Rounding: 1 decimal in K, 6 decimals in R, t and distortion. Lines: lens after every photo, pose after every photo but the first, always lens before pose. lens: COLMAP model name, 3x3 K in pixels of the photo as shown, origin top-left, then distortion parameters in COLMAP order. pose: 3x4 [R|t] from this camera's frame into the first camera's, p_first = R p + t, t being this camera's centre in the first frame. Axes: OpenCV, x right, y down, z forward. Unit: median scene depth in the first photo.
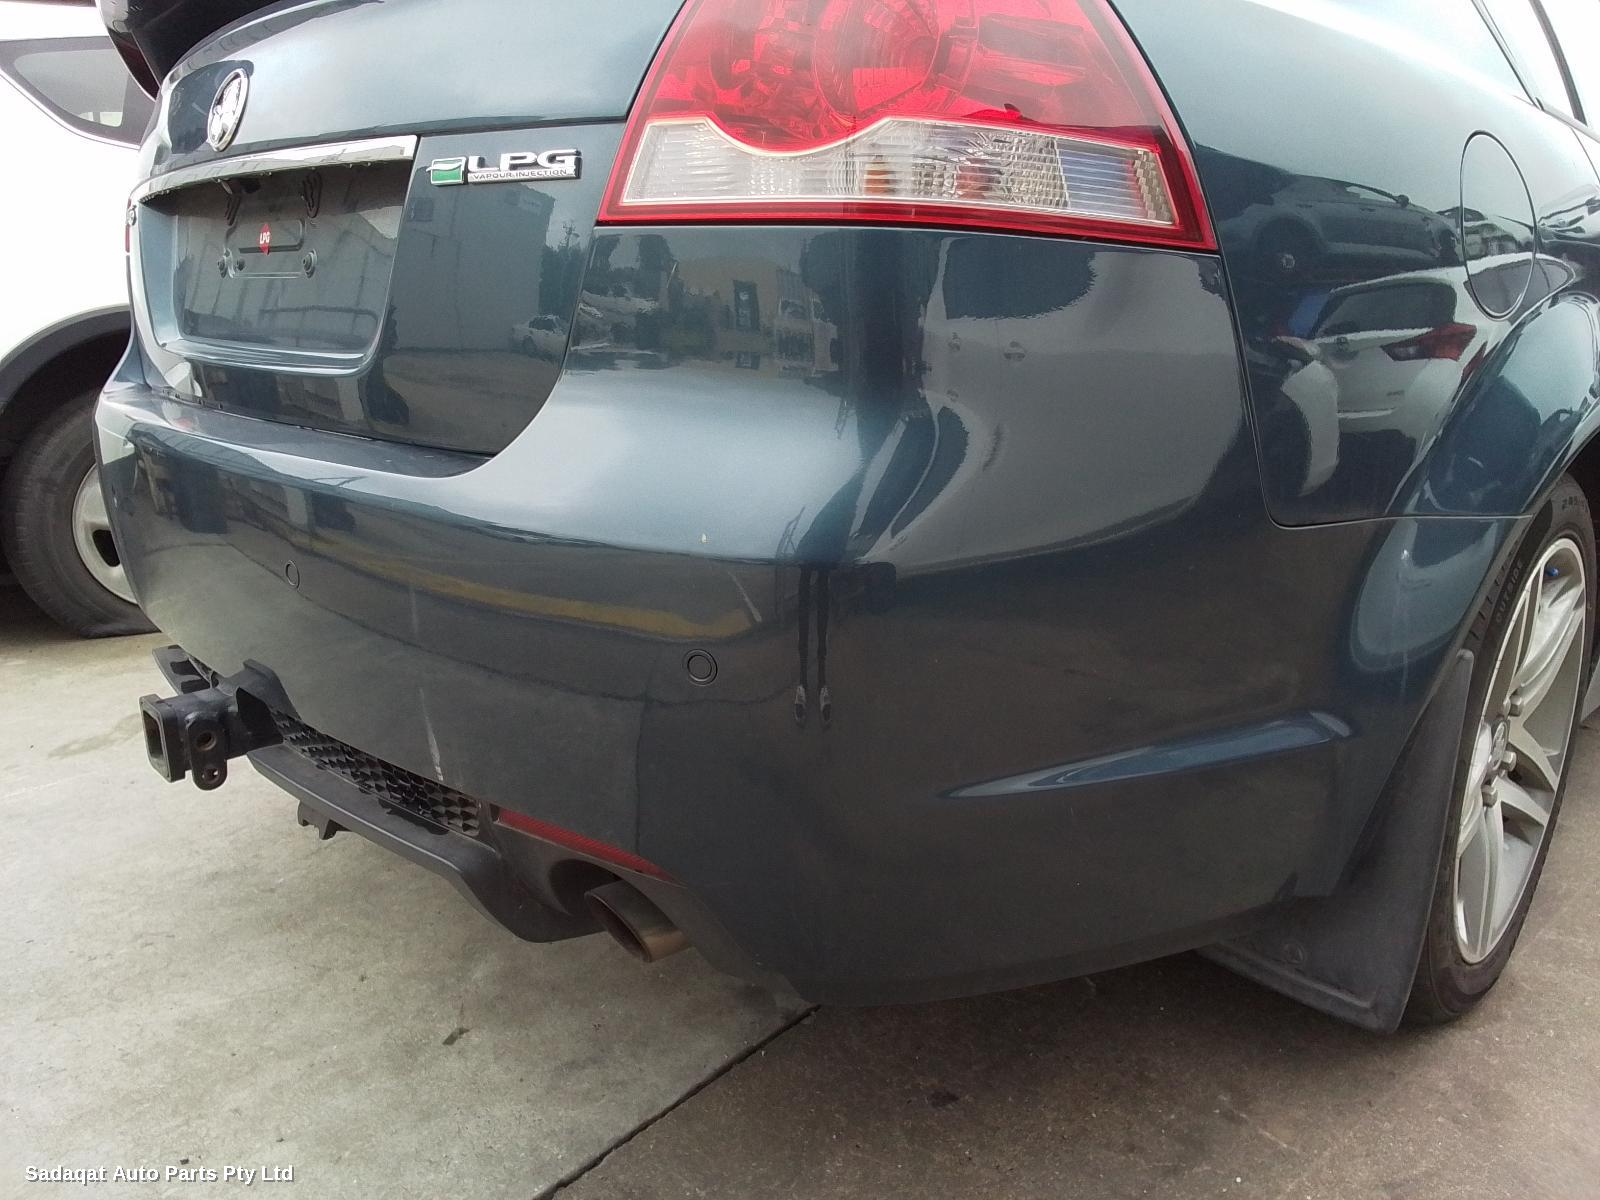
lens RADIAL K [[1095.2, 0, 789.8], [0, 1095.2, 595.1], [0, 0, 1]] dist [0.069511, -0.083928]
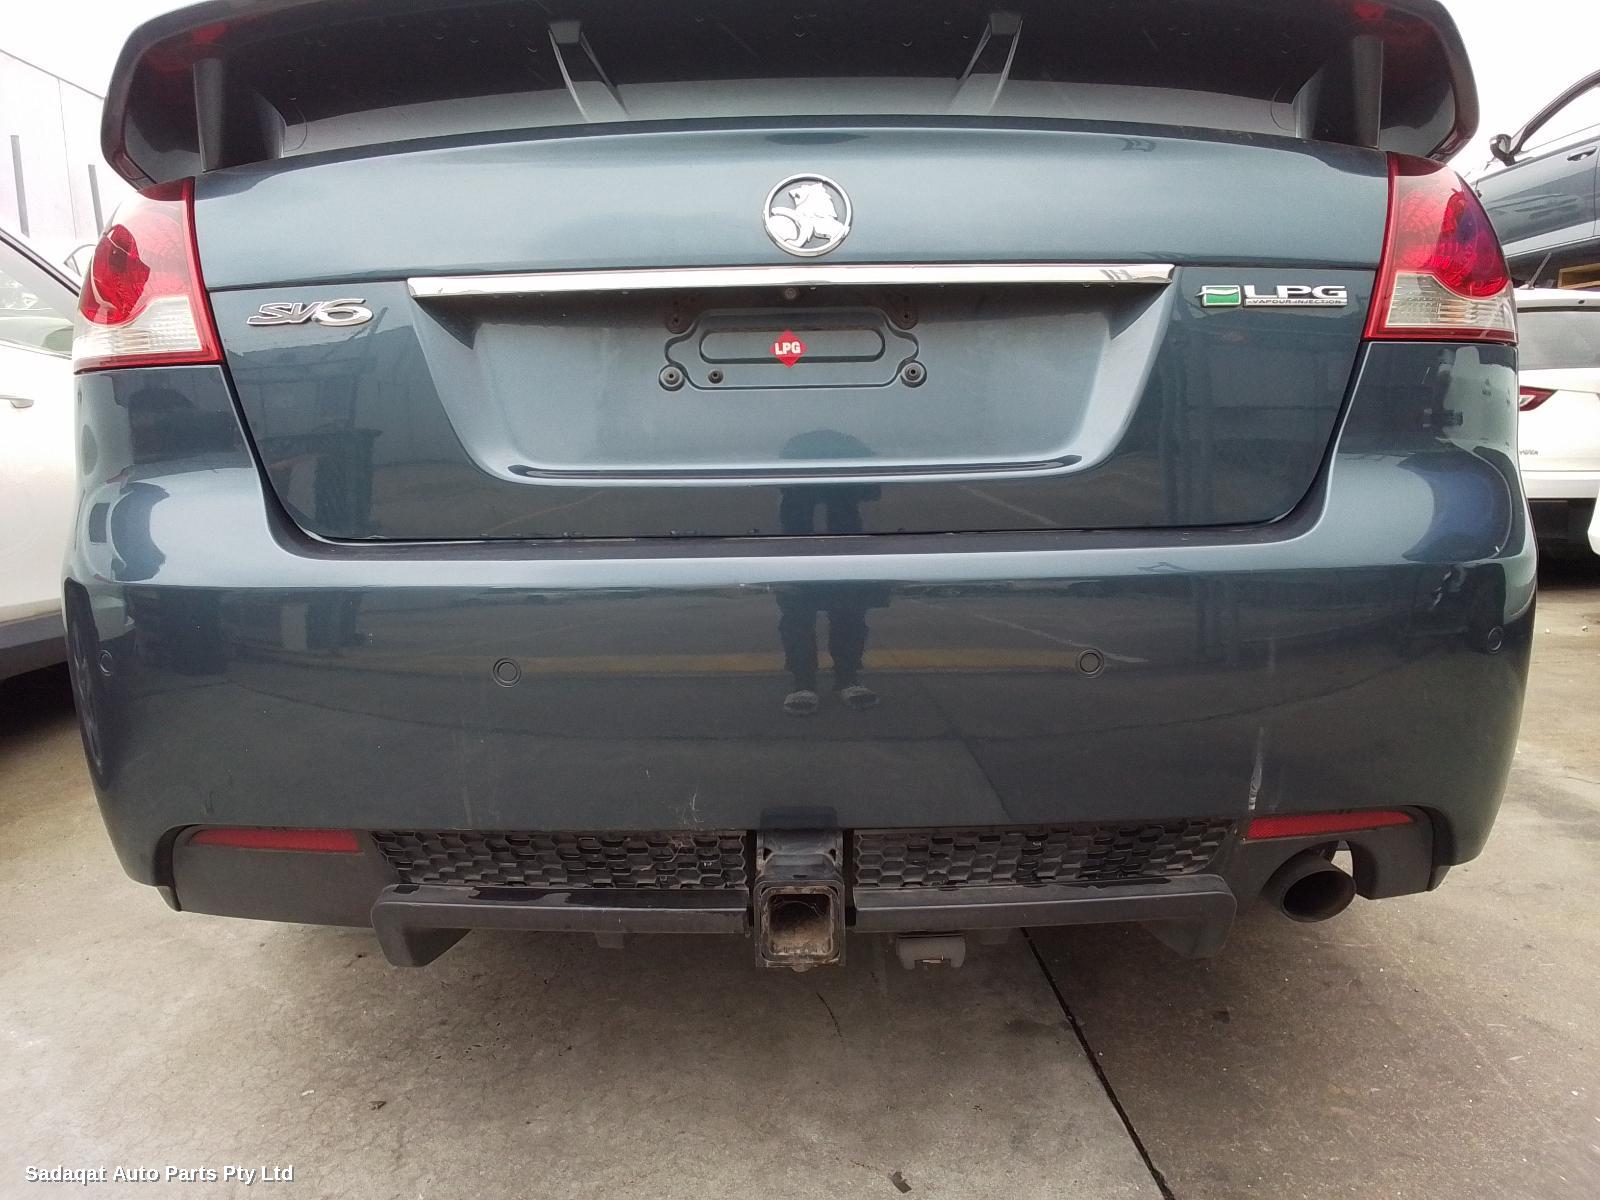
lens RADIAL K [[1095.2, 0, 795.6], [0, 1095.2, 600.3], [0, 0, 1]] dist [0.069511, -0.083928]
pose [[0.708683, -0.132659, 0.692943, -1.030954], [0.206640, 0.978121, -0.024081, -0.083809], [-0.674587, 0.160255, 0.720590, 0.335158]]
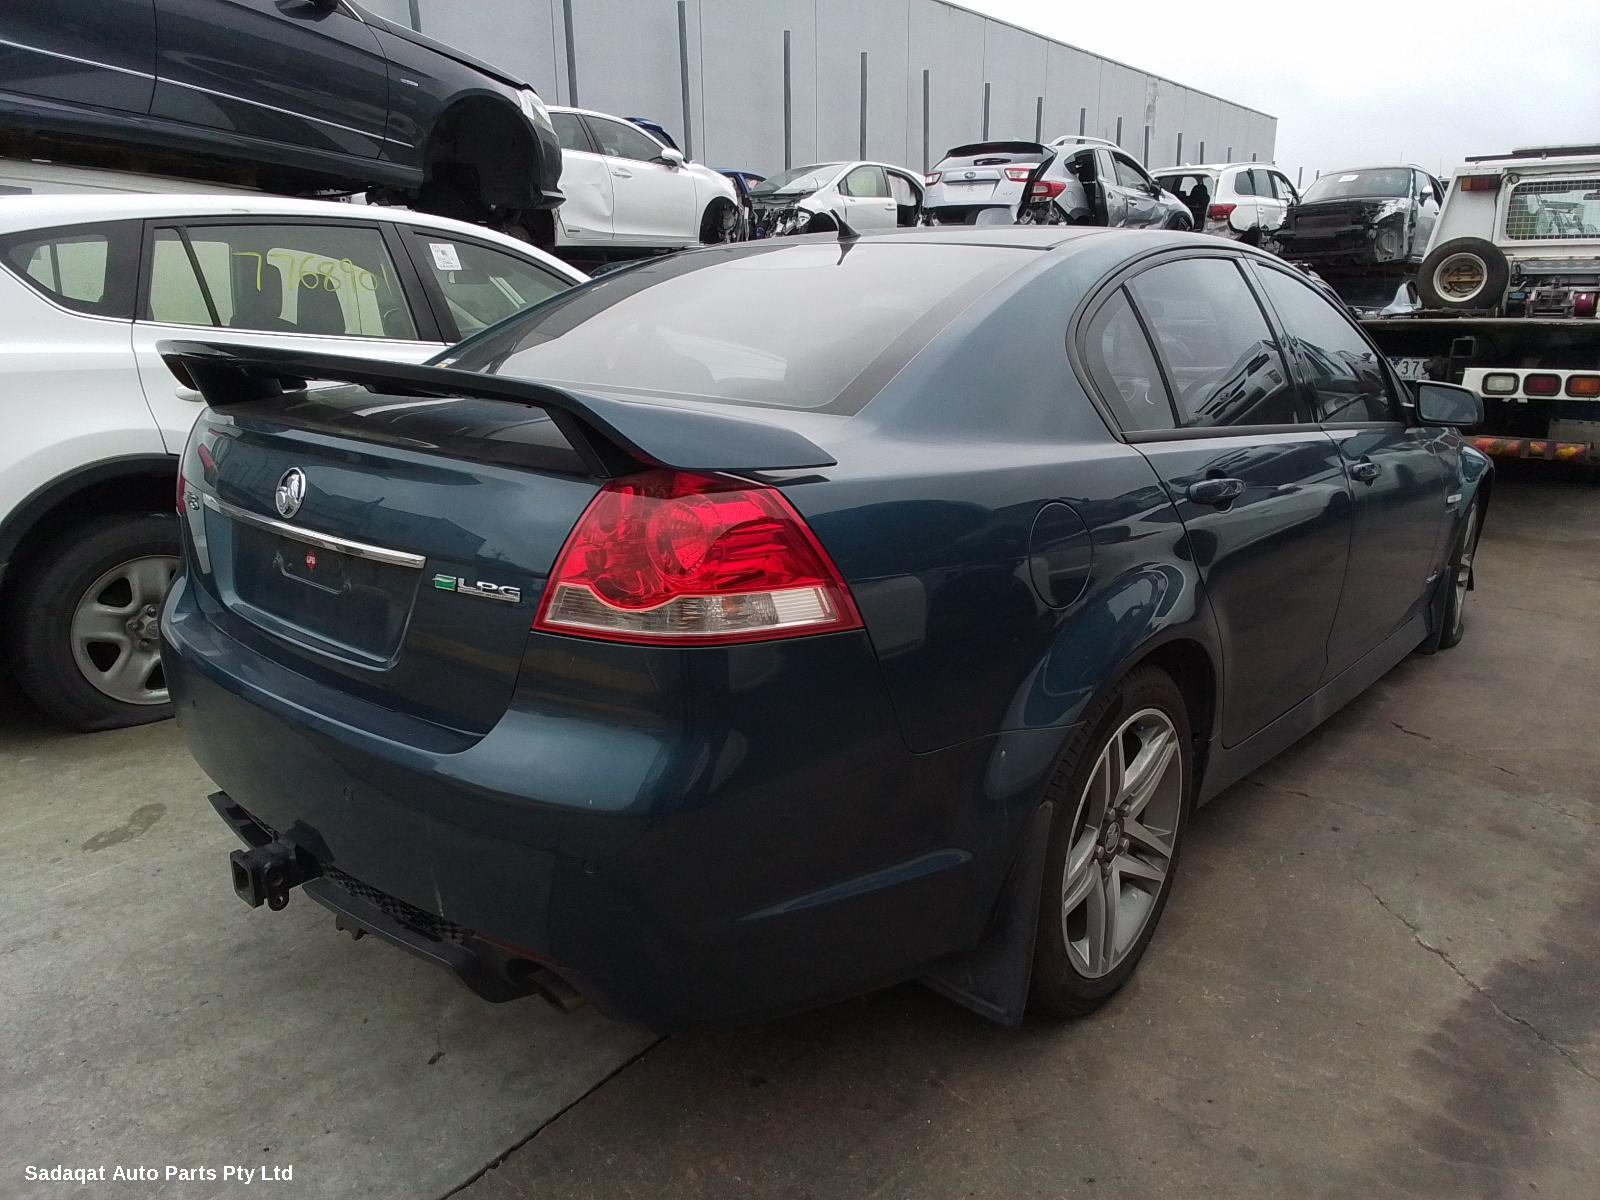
lens RADIAL K [[1095.2, 0, 791.0], [0, 1095.2, 592.1], [0, 0, 1]] dist [0.069511, -0.083928]
pose [[0.997034, -0.019521, 0.074448, 0.082291], [0.019058, 0.999794, 0.006928, -0.250084], [-0.074568, -0.005488, 0.997201, -0.564880]]
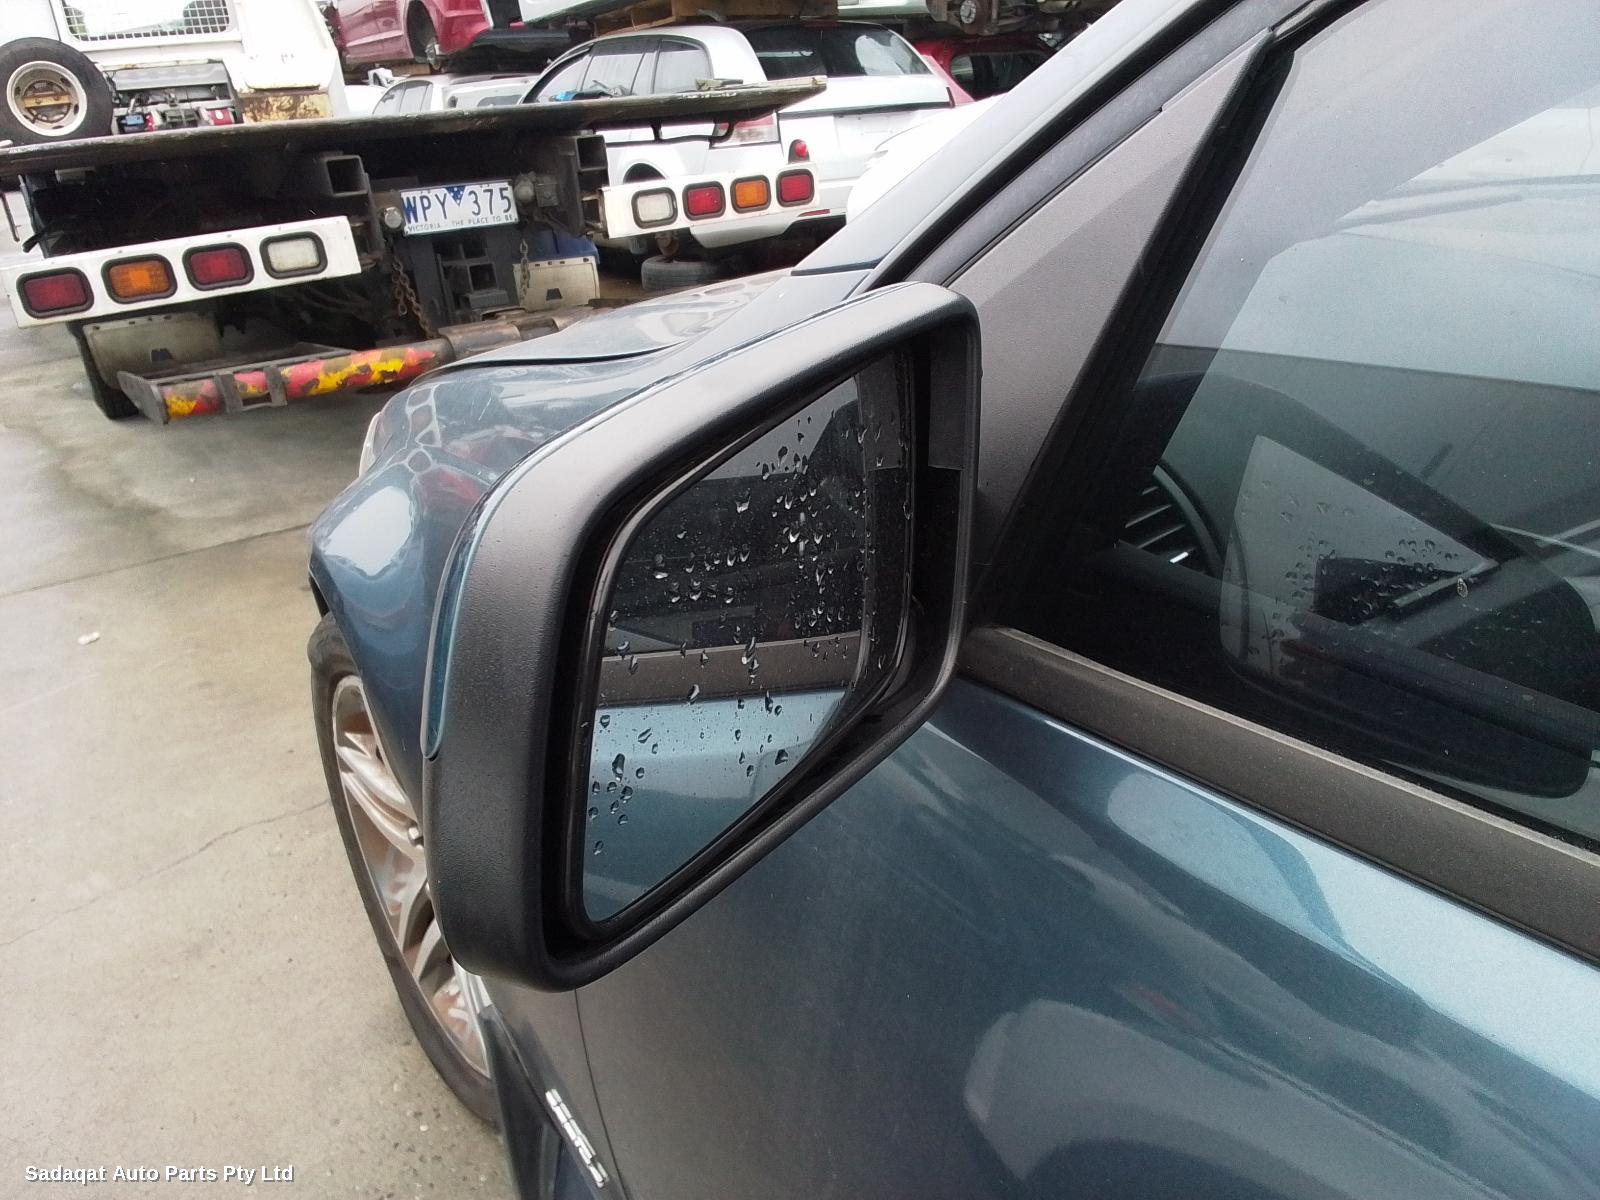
lens RADIAL K [[1095.2, 0, 793.9], [0, 1095.2, 600.1], [0, 0, 1]] dist [0.069511, -0.083928]
pose [[0.211186, -0.412224, 0.886268, 0.624203], [0.305662, 0.889096, 0.340704, -1.052626], [-0.928424, 0.198947, 0.313766, 3.107533]]
